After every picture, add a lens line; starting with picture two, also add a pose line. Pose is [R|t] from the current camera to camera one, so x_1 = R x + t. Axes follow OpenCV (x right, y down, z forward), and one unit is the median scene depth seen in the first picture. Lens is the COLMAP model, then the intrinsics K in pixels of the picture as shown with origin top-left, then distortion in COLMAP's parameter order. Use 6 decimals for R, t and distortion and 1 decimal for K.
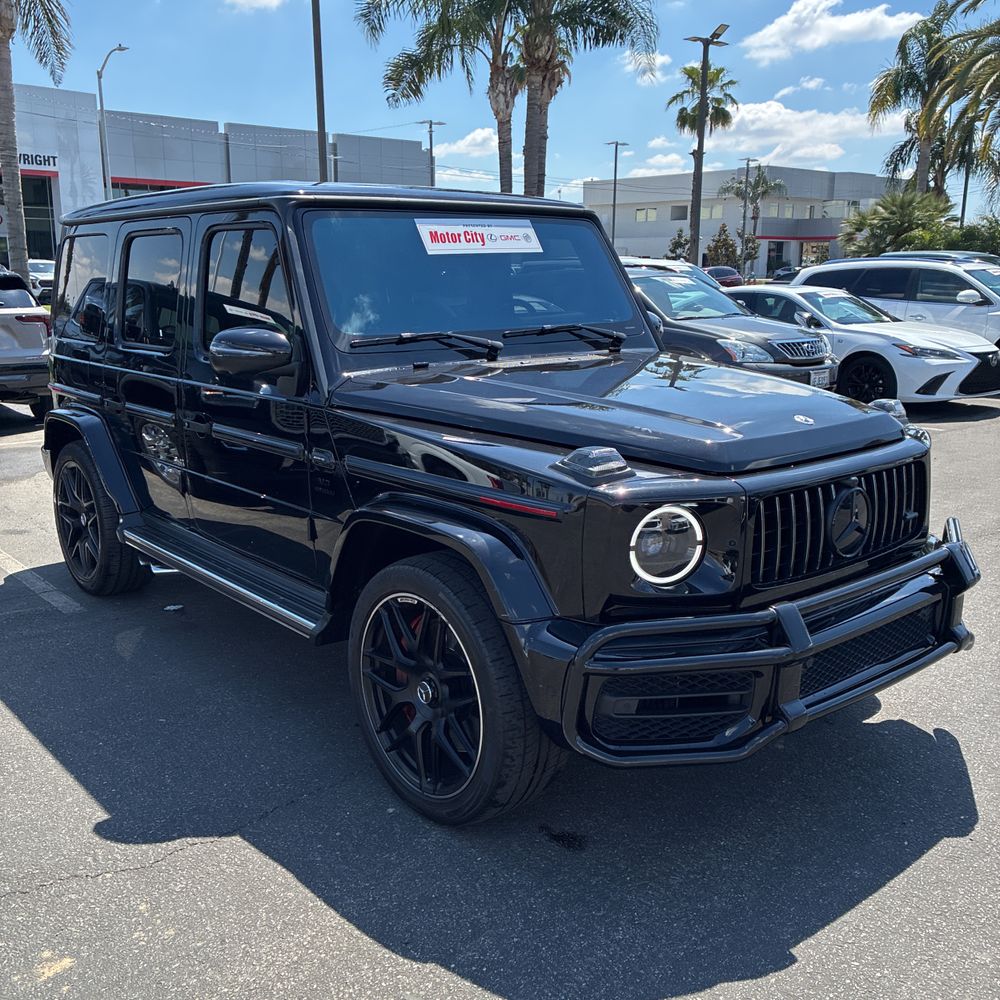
lens RADIAL K [[1026.7, 0, 496.0], [0, 1026.7, 498.1], [0, 0, 1]] dist [0.029971, 0.000000]
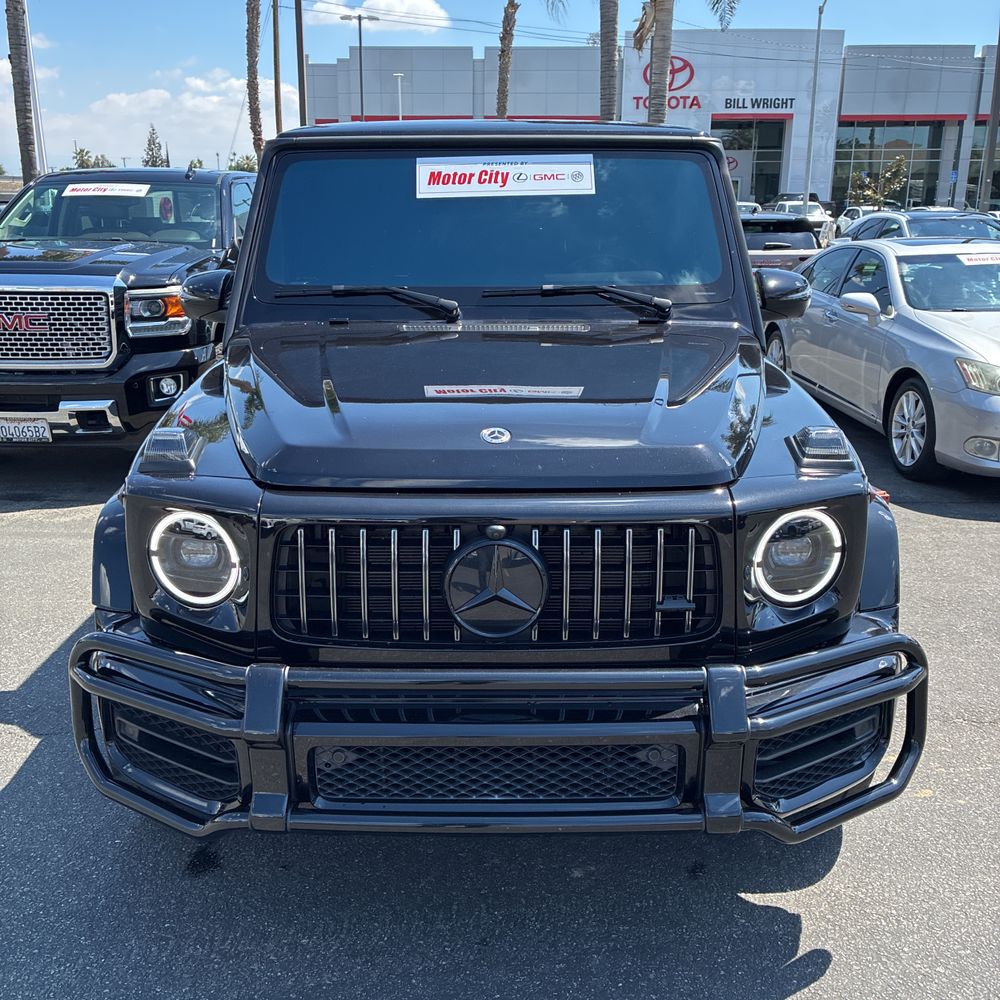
lens RADIAL K [[1026.7, 0, 500.8], [0, 1026.7, 498.9], [0, 0, 1]] dist [0.029971, 0.000000]
pose [[0.763209, 0.177845, -0.621196, 0.569235], [-0.143812, 0.984016, 0.105029, -0.082101], [0.629945, 0.009176, 0.776585, 0.344554]]
